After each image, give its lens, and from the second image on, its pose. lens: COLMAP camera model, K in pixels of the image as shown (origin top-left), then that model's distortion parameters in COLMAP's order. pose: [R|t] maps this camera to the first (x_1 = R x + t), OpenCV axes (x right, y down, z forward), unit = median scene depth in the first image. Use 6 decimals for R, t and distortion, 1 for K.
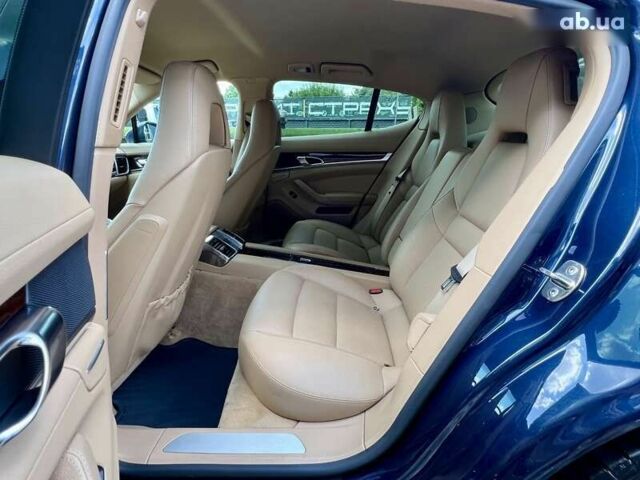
lens RADIAL K [[329.7, 0, 317.9], [0, 329.7, 245.0], [0, 0, 1]] dist [-0.004132, -0.000129]
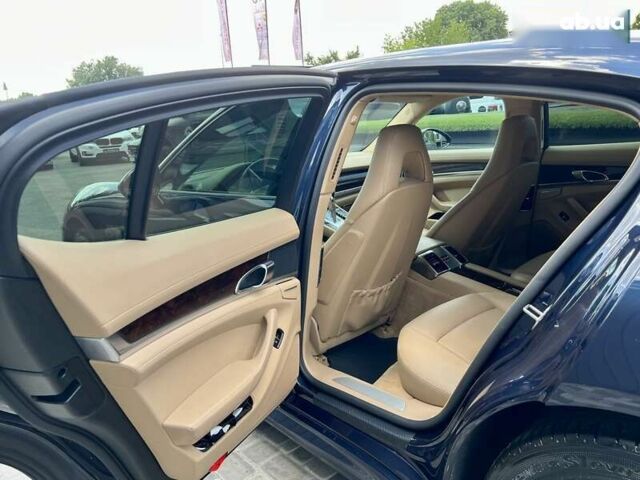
lens RADIAL K [[495.4, 0, 320.0], [0, 495.4, 240.0], [0, 0, 1]] dist [0.014365, -0.007855]
pose [[0.701272, 0.128261, -0.701261, 0.414129], [-0.160505, 0.986833, 0.019985, -0.027117], [0.694591, 0.098541, 0.712624, -0.309254]]
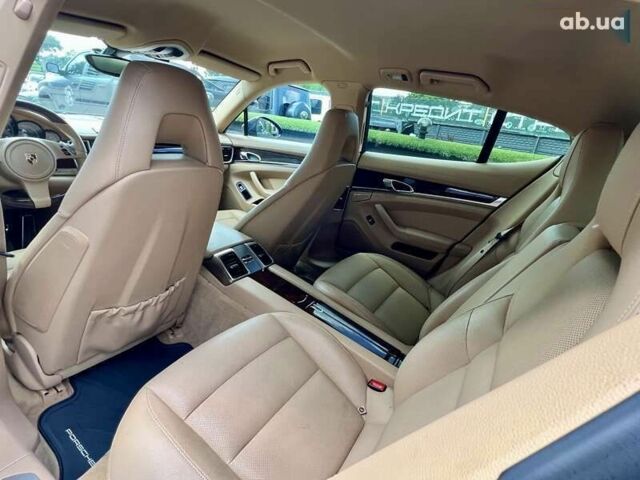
lens RADIAL K [[329.7, 0, 317.9], [0, 329.7, 245.0], [0, 0, 1]] dist [-0.004132, -0.000129]
pose [[0.873317, 0.270764, -0.404974, 0.193508], [-0.269796, 0.961002, 0.060714, -0.119408], [0.405620, 0.056238, 0.912310, 0.188117]]
